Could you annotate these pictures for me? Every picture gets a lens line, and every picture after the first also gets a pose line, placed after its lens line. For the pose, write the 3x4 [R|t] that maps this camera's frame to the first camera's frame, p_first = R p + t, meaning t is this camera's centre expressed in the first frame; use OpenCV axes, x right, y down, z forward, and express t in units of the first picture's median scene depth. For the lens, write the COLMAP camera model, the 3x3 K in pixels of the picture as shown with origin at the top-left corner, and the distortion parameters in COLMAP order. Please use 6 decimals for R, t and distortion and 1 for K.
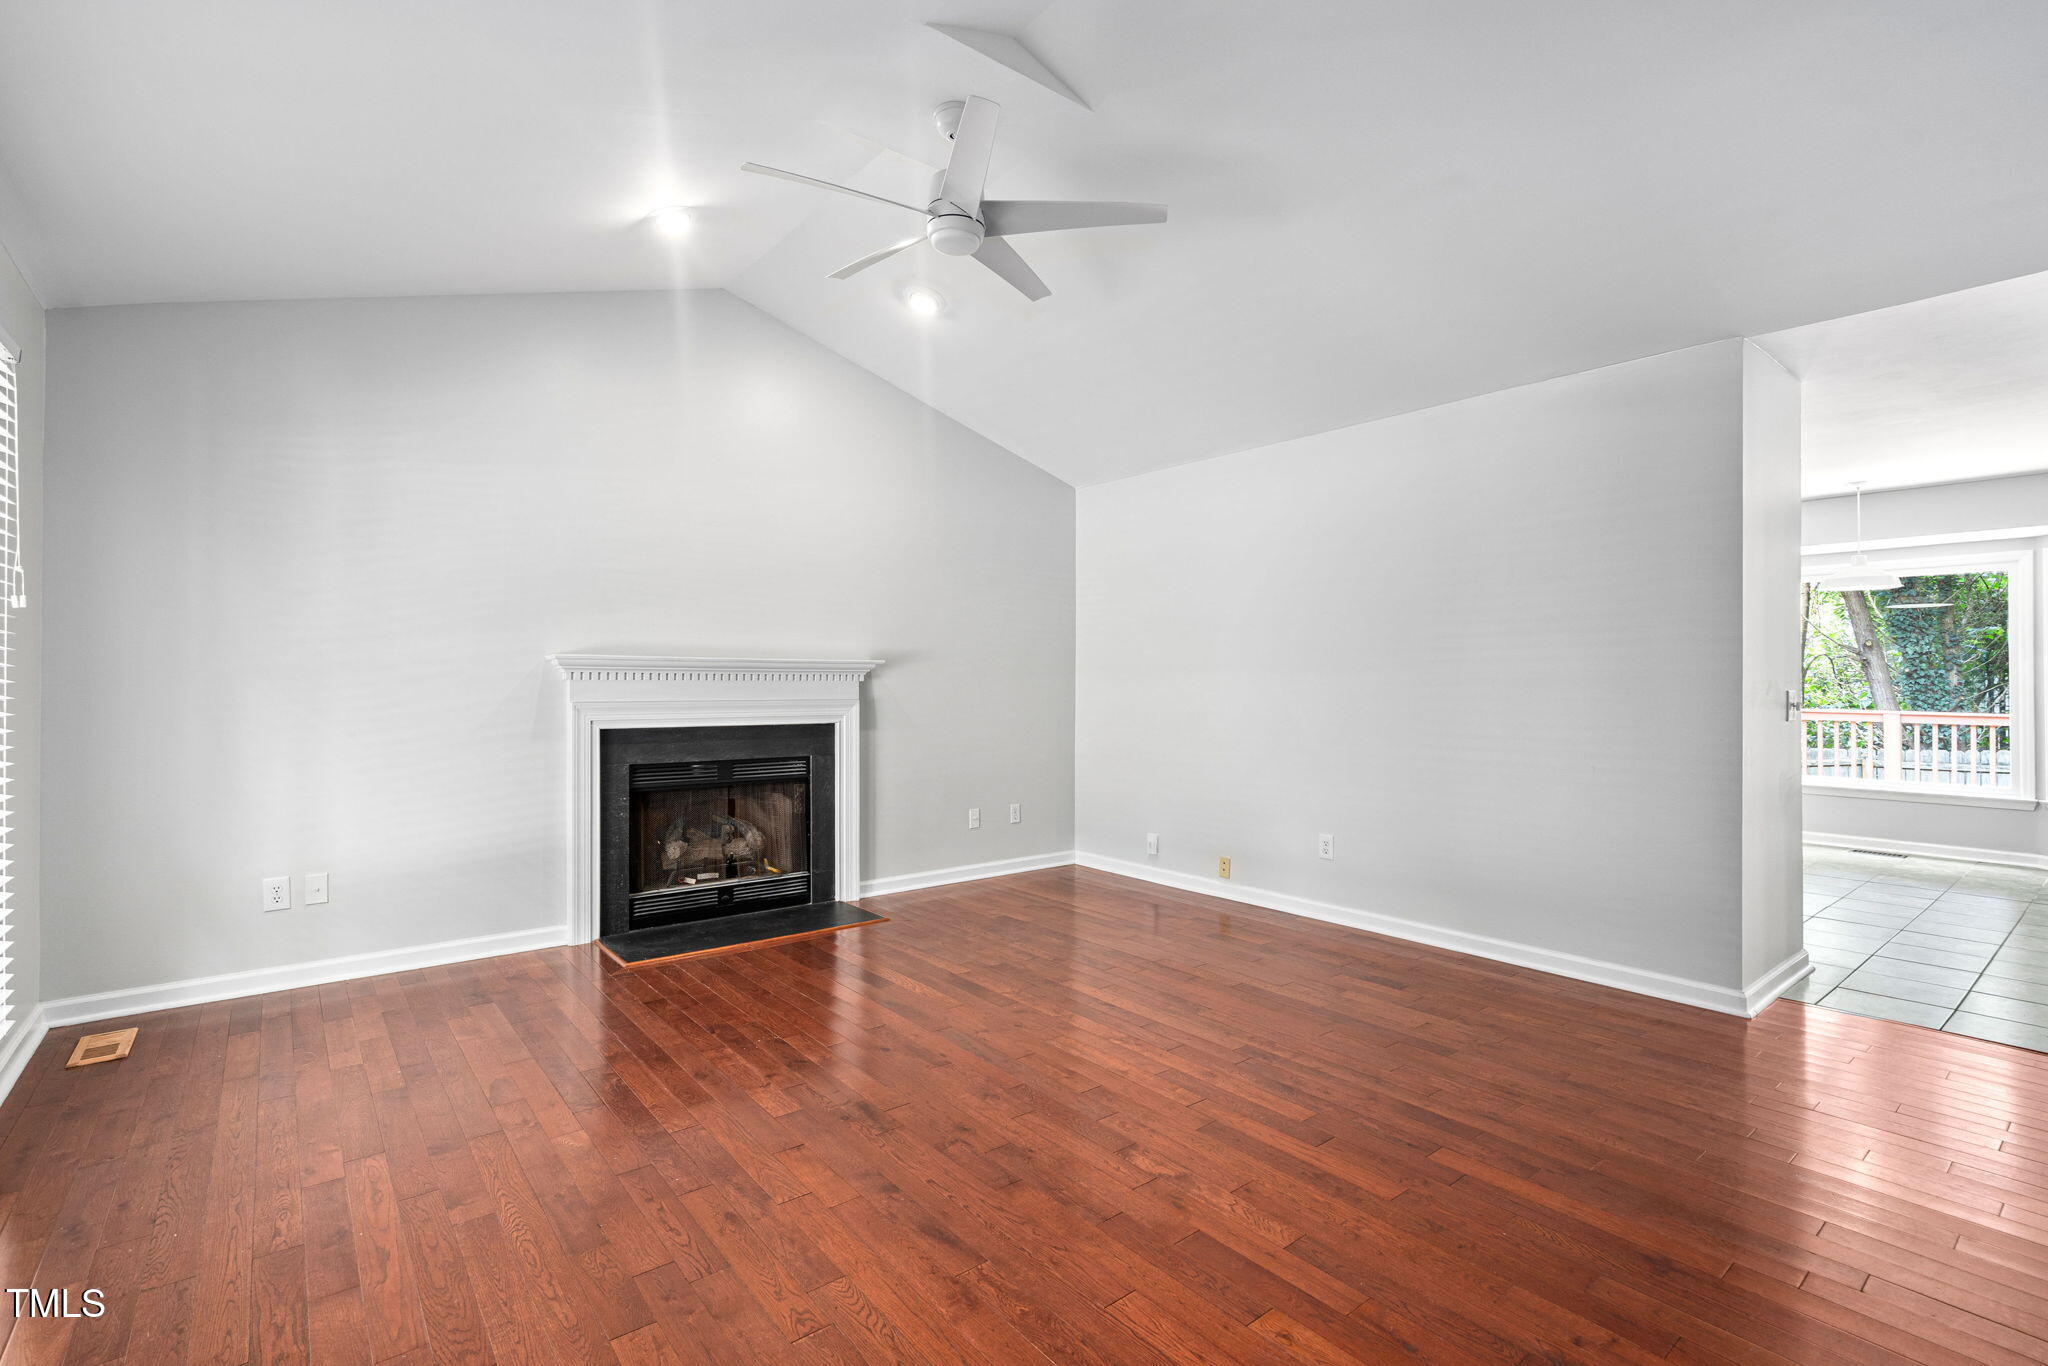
lens RADIAL K [[925.7, 0, 1016.6], [0, 925.7, 686.5], [0, 0, 1]] dist [-0.001454, 0.000576]
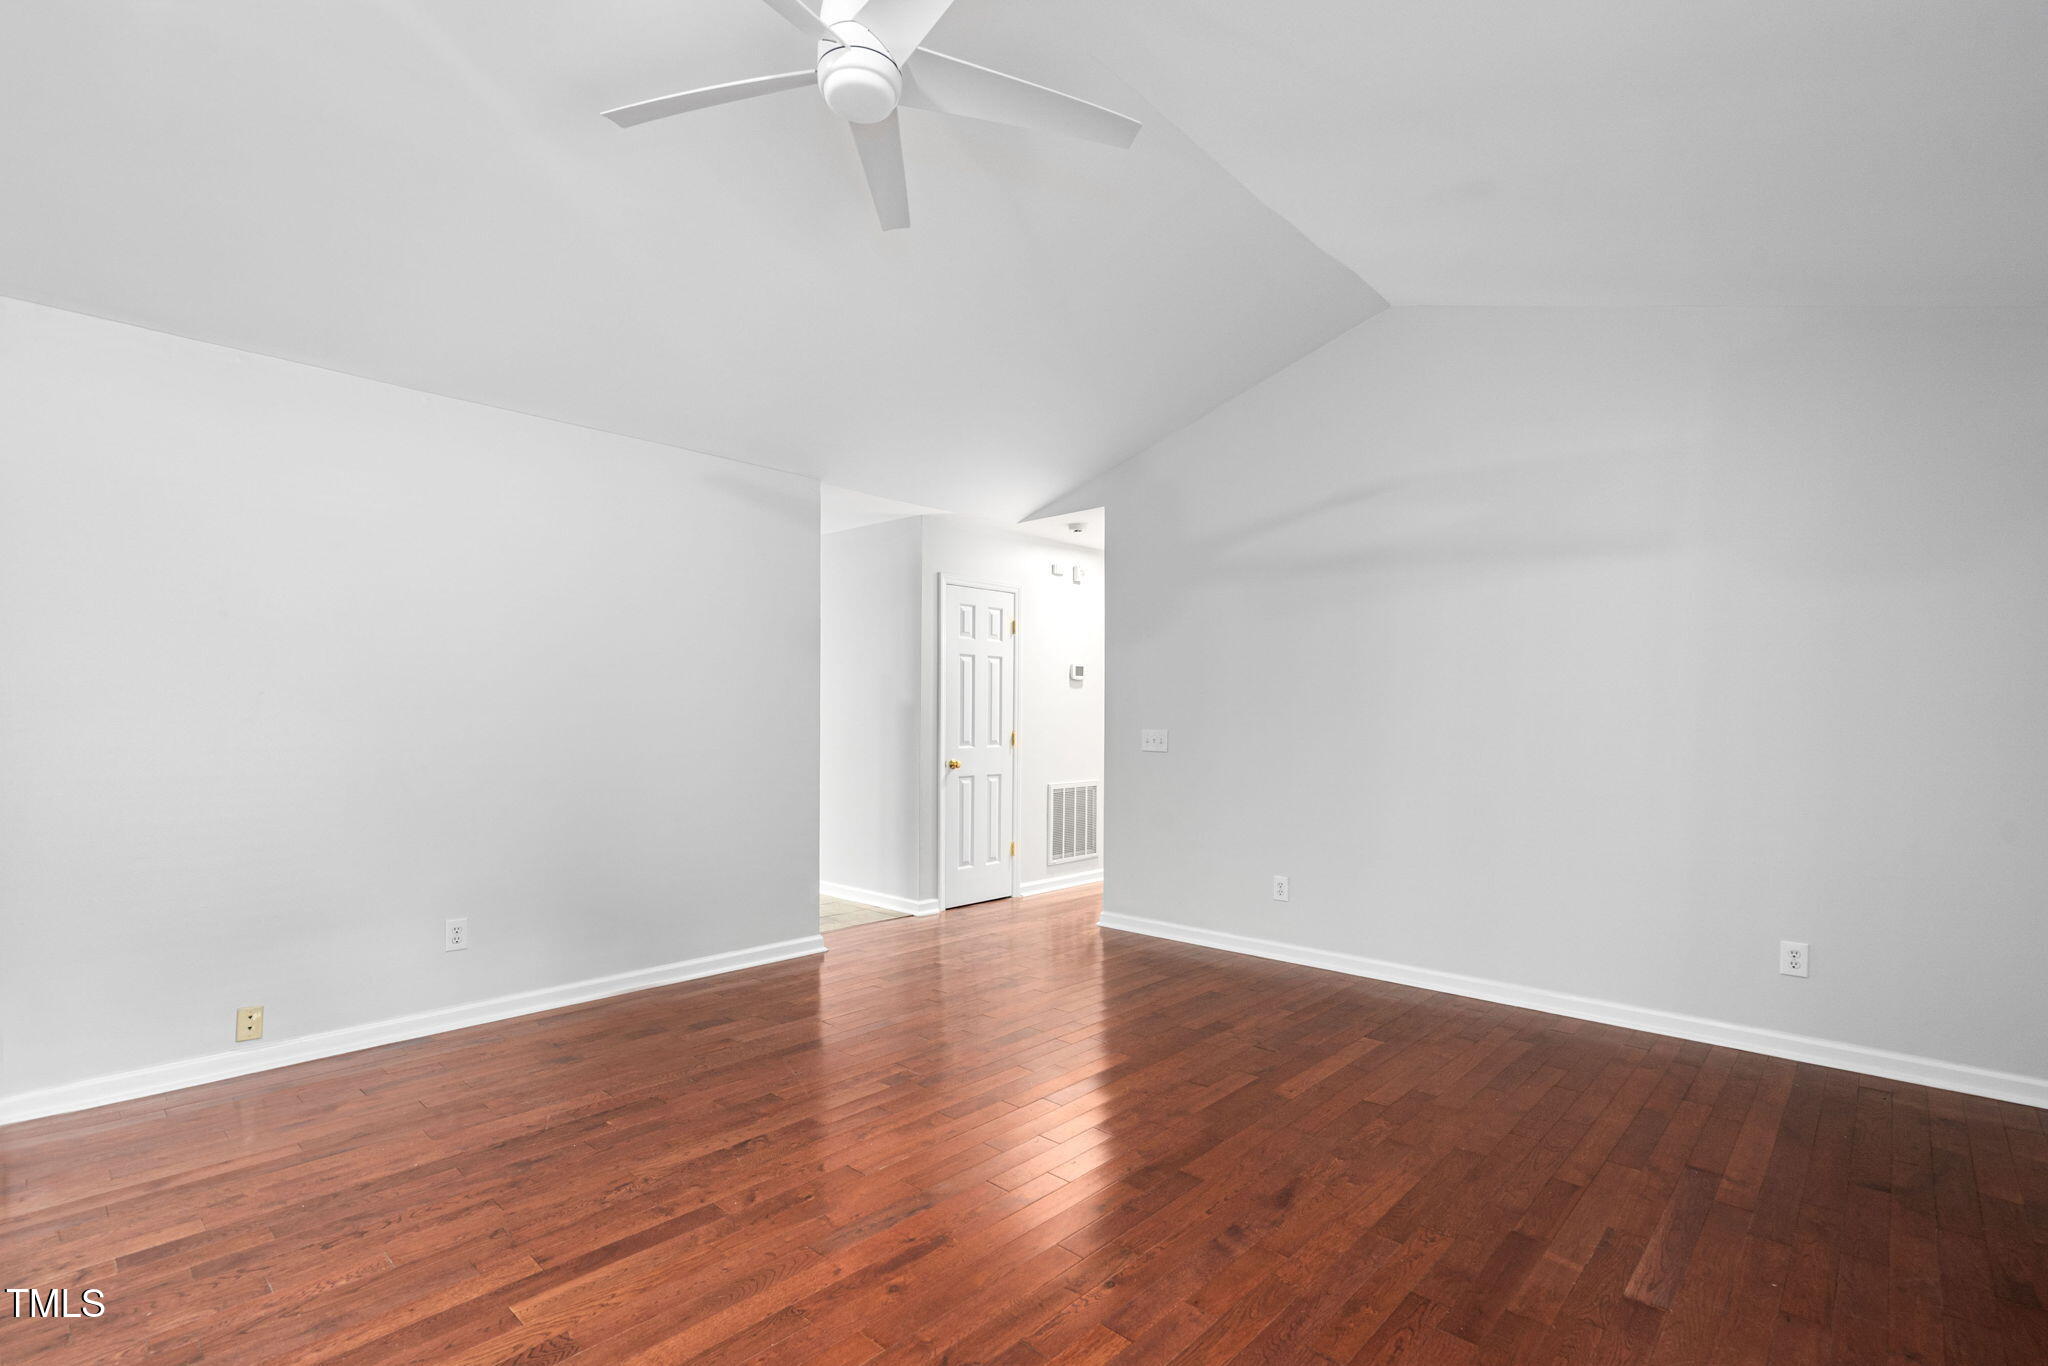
lens RADIAL K [[944.8, 0, 1026.7], [0, 944.8, 732.9], [0, 0, 1]] dist [0.002078, 0.000455]
pose [[-0.144504, -0.016696, 0.989363, -0.549157], [-0.001750, 0.999860, 0.016618, -0.011995], [-0.989503, 0.000670, -0.144513, 0.669812]]
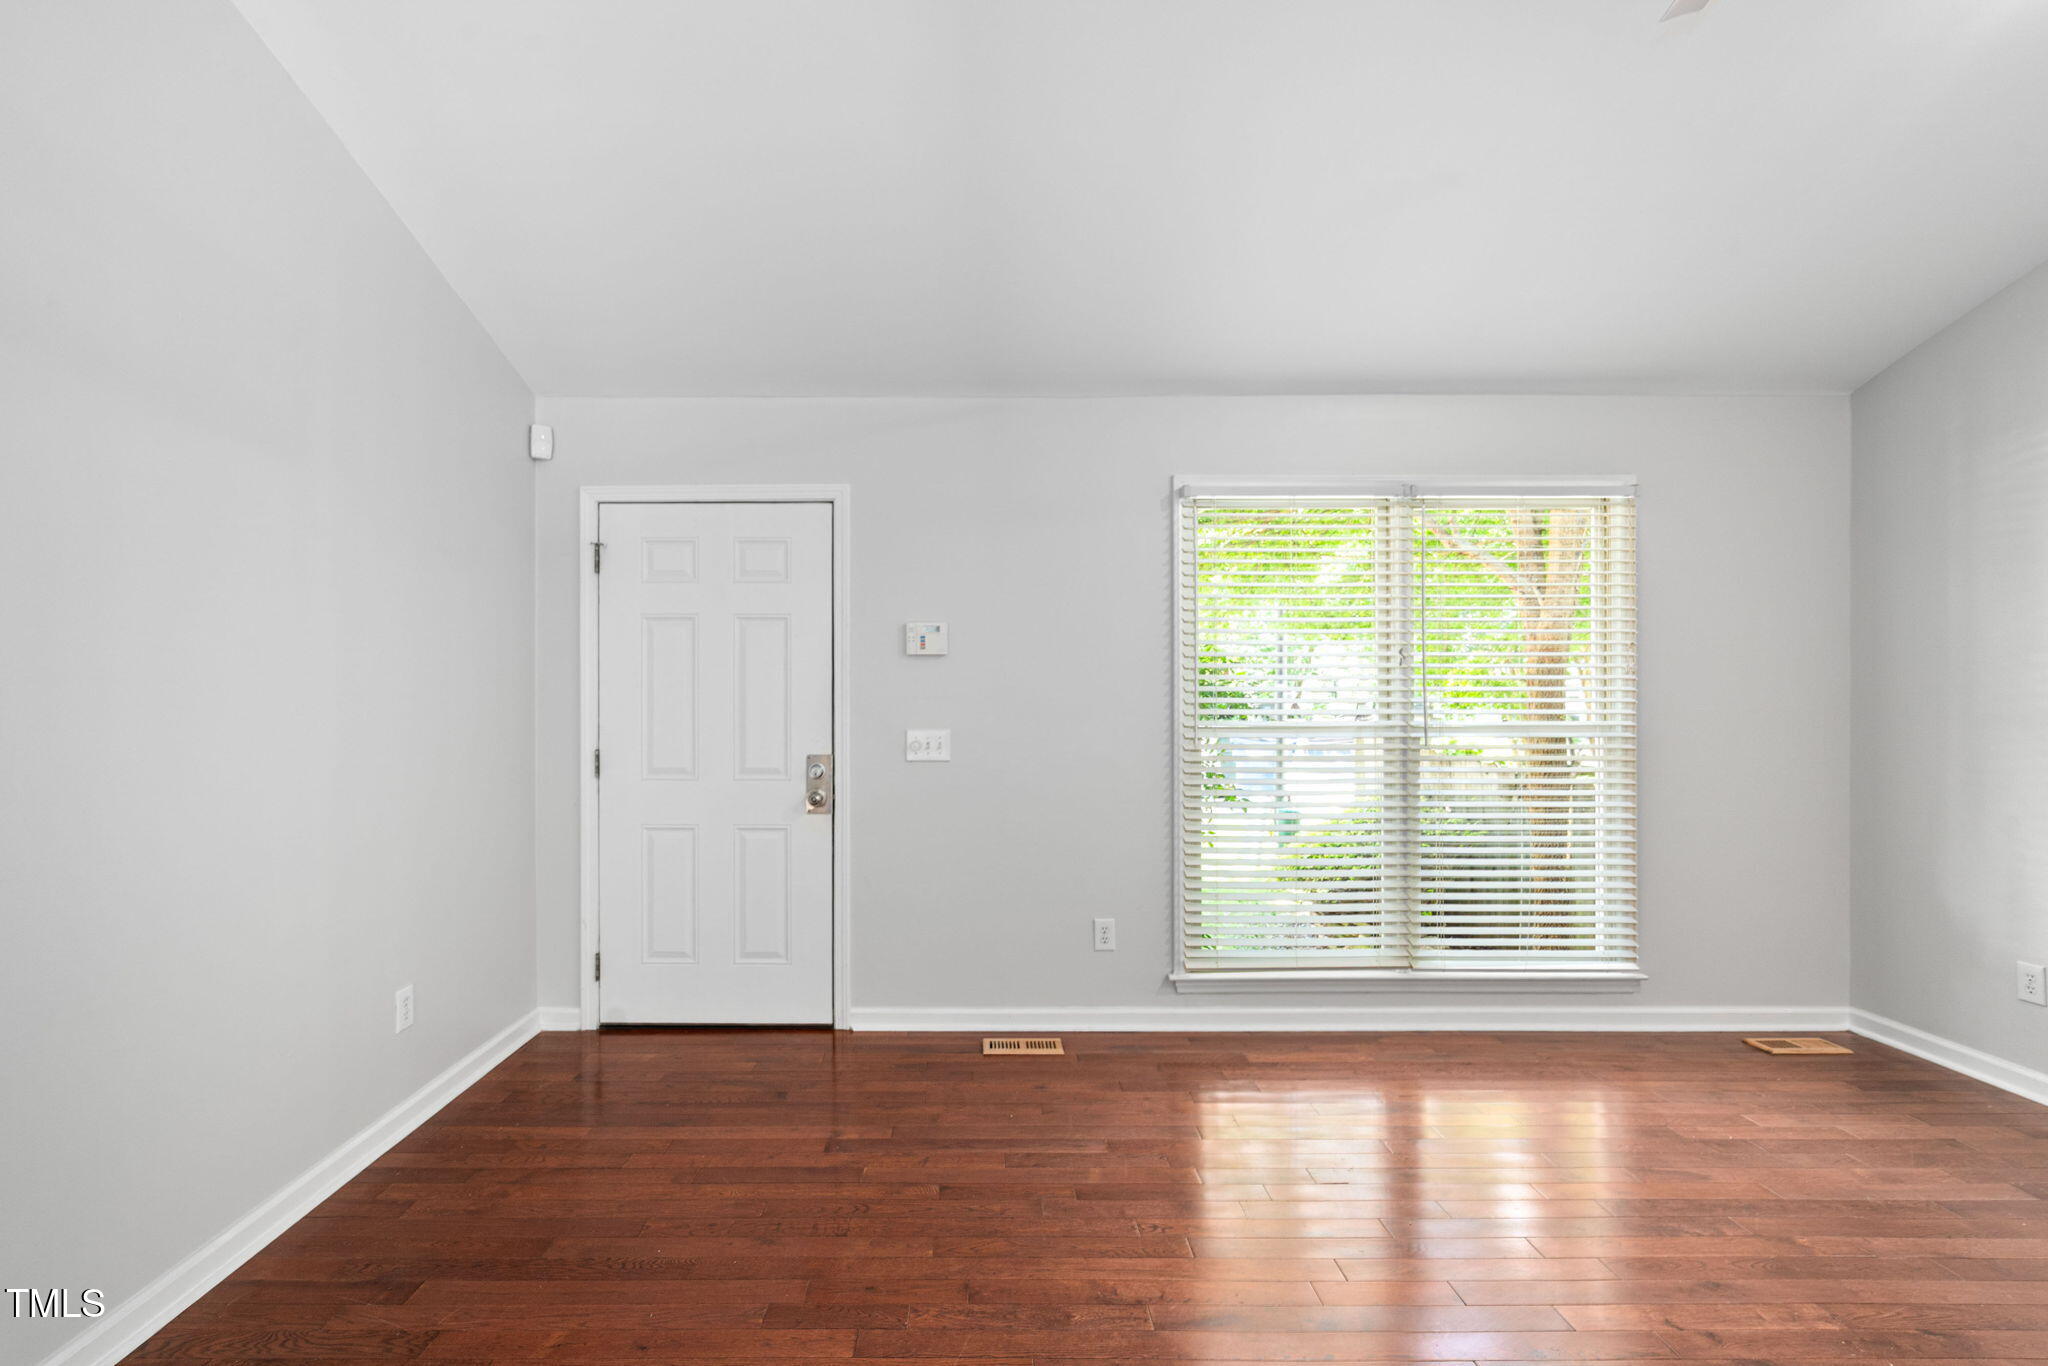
lens RADIAL K [[947.3, 0, 957.5], [0, 947.3, 701.8], [0, 0, 1]] dist [-0.003971, 0.000955]
pose [[-0.633980, 0.005181, -0.773332, 0.381344], [-0.001916, 0.999964, 0.008270, -0.028491], [0.773347, 0.006724, -0.633947, 0.628446]]
